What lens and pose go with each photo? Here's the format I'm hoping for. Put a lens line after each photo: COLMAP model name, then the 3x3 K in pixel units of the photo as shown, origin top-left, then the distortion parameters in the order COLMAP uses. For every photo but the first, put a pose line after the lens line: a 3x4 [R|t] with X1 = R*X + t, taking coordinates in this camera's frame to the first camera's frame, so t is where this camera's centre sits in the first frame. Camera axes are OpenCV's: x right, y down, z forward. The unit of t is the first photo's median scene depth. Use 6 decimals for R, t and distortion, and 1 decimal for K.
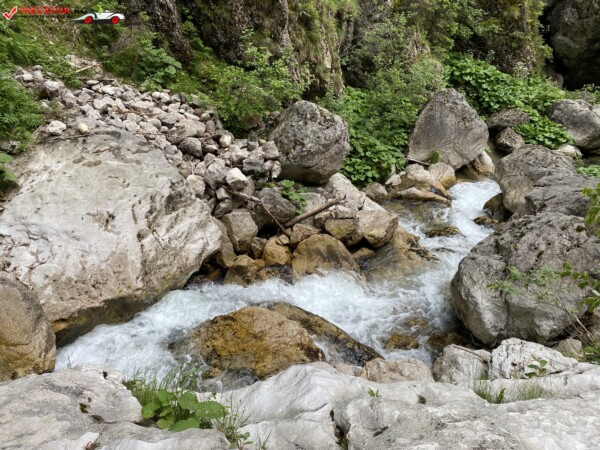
lens RADIAL K [[457.3, 0, 293.5], [0, 457.3, 222.0], [0, 0, 1]] dist [0.030866, -0.028991]
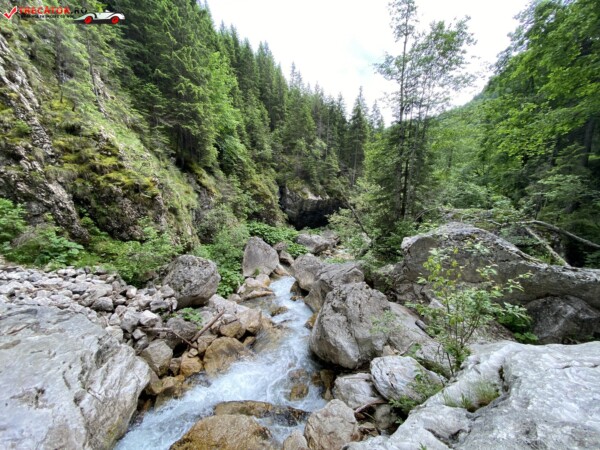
lens RADIAL K [[241.9, 0, 298.4], [0, 241.9, 225.2], [0, 0, 1]] dist [0.017644, -0.018962]
pose [[0.829112, -0.117043, 0.546694, -0.117756], [0.294543, 0.922578, -0.249185, -0.039449], [-0.475203, 0.367628, 0.799395, 0.115512]]
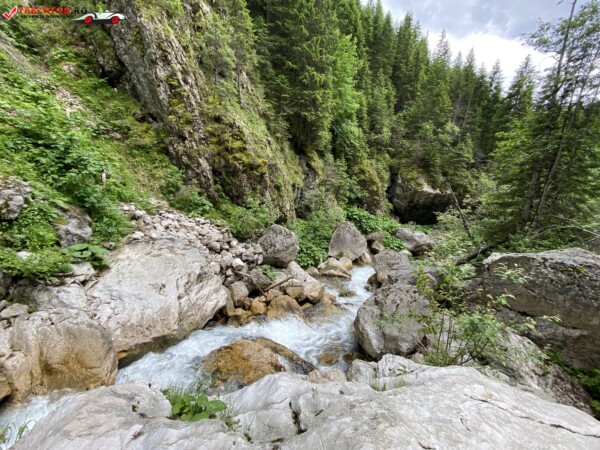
lens RADIAL K [[241.9, 0, 299.4], [0, 241.9, 226.1], [0, 0, 1]] dist [0.017644, -0.018962]
pose [[0.992324, 0.027994, 0.120456, -0.001688], [0.003117, 0.968071, -0.250656, 0.001340], [-0.123627, 0.249108, 0.960553, -0.004827]]
